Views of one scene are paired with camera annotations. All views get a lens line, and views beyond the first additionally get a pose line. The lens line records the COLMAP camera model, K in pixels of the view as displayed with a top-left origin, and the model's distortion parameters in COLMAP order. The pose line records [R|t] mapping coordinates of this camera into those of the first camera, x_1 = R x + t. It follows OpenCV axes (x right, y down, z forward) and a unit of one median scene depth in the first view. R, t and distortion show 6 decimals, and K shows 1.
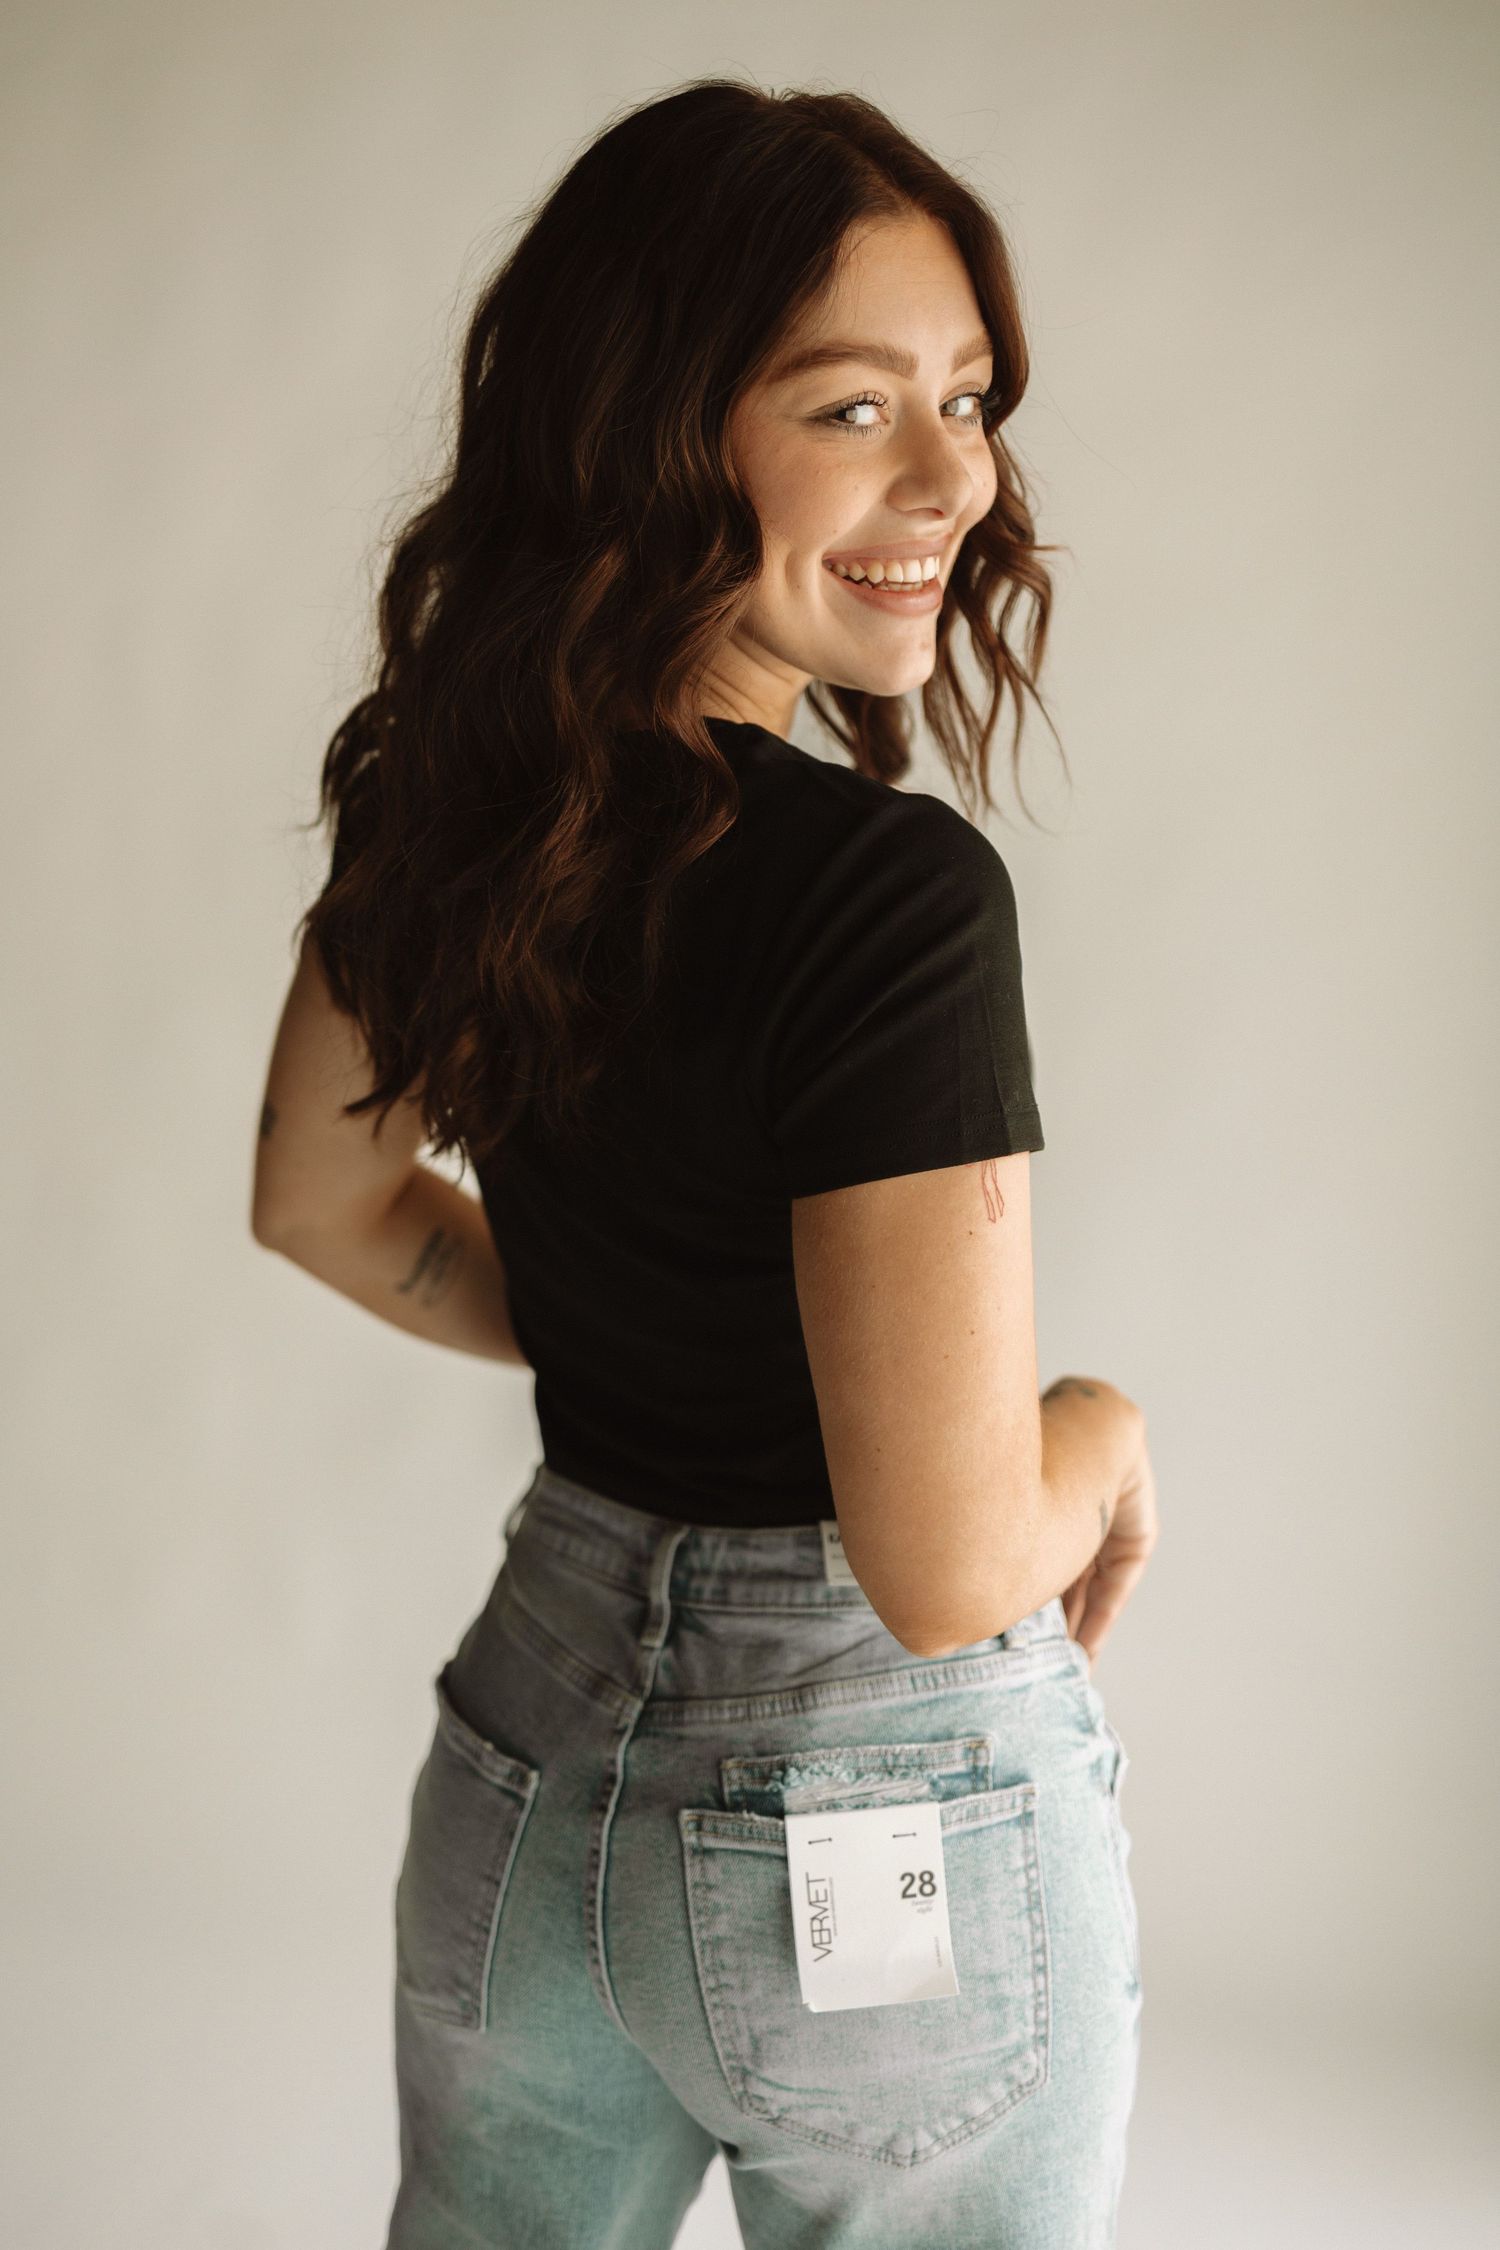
lens RADIAL K [[2253.2, 0, 665.1], [0, 2253.2, 1124.7], [0, 0, 1]] dist [-0.058832, 0.011903]
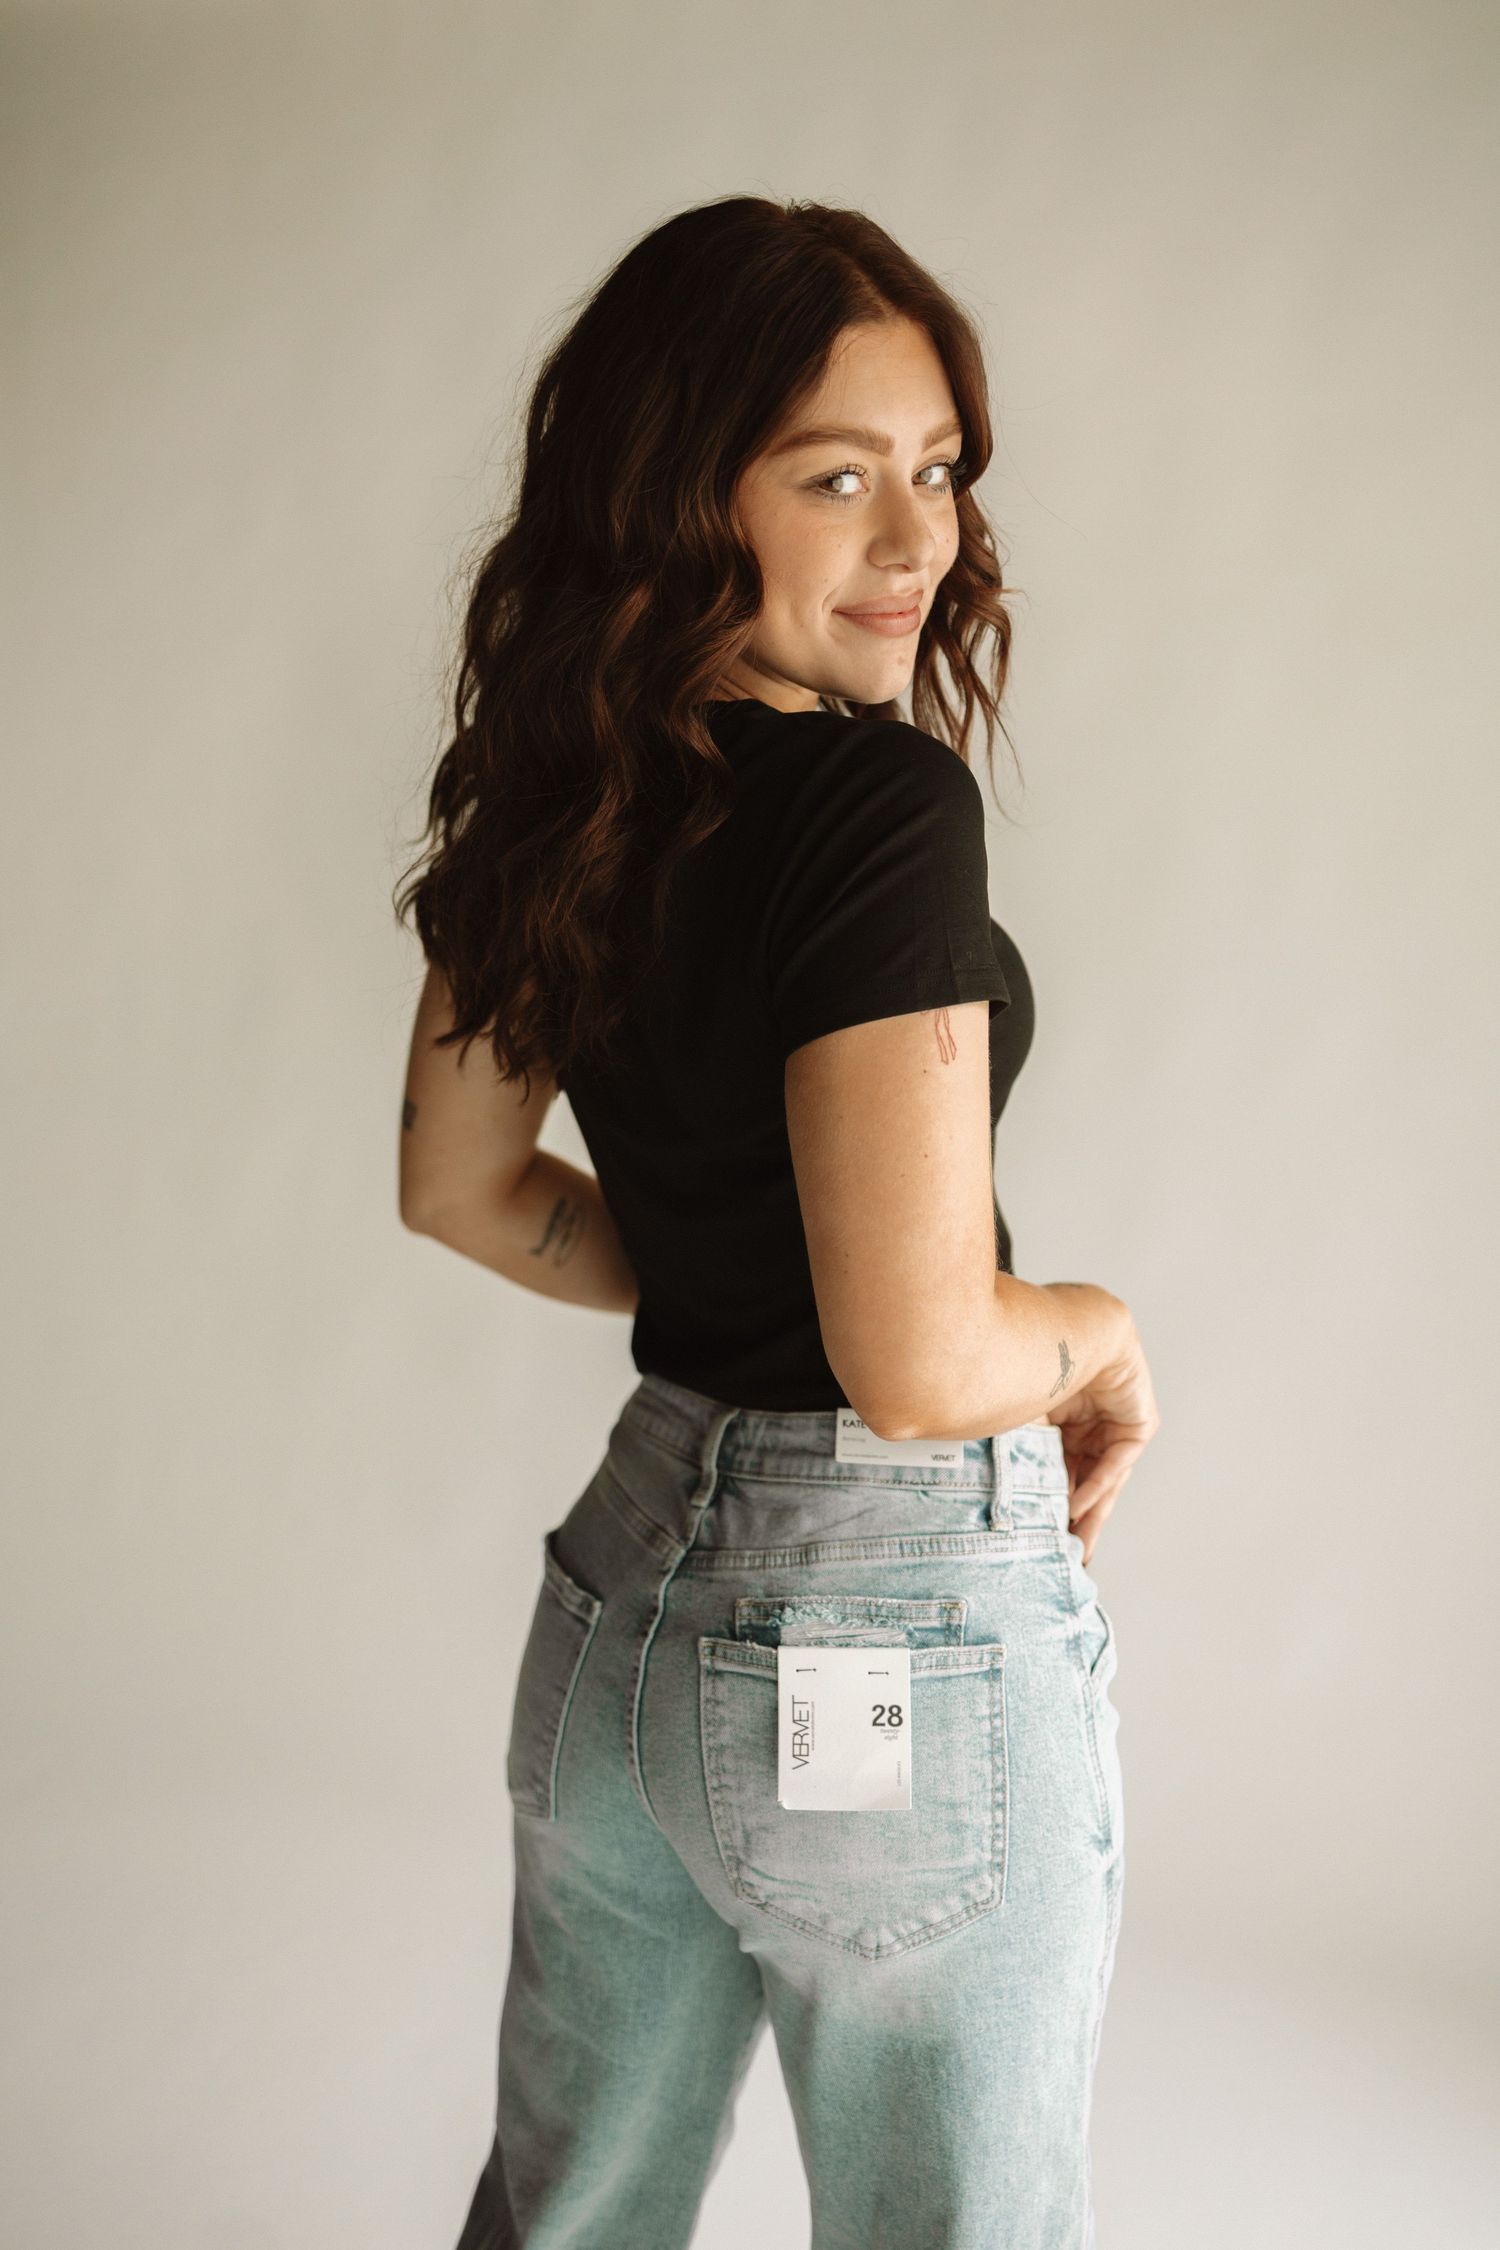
lens RADIAL K [[2253.2, 0, 665.1], [0, 2253.2, 1124.7], [0, 0, 1]] dist [-0.058832, 0.011903]
pose [[0.976967, 0.045715, -0.208435, 0.225782], [-0.048014, 0.998829, -0.005980, 0.039405], [0.207918, 0.015850, 0.978018, -0.184423]]
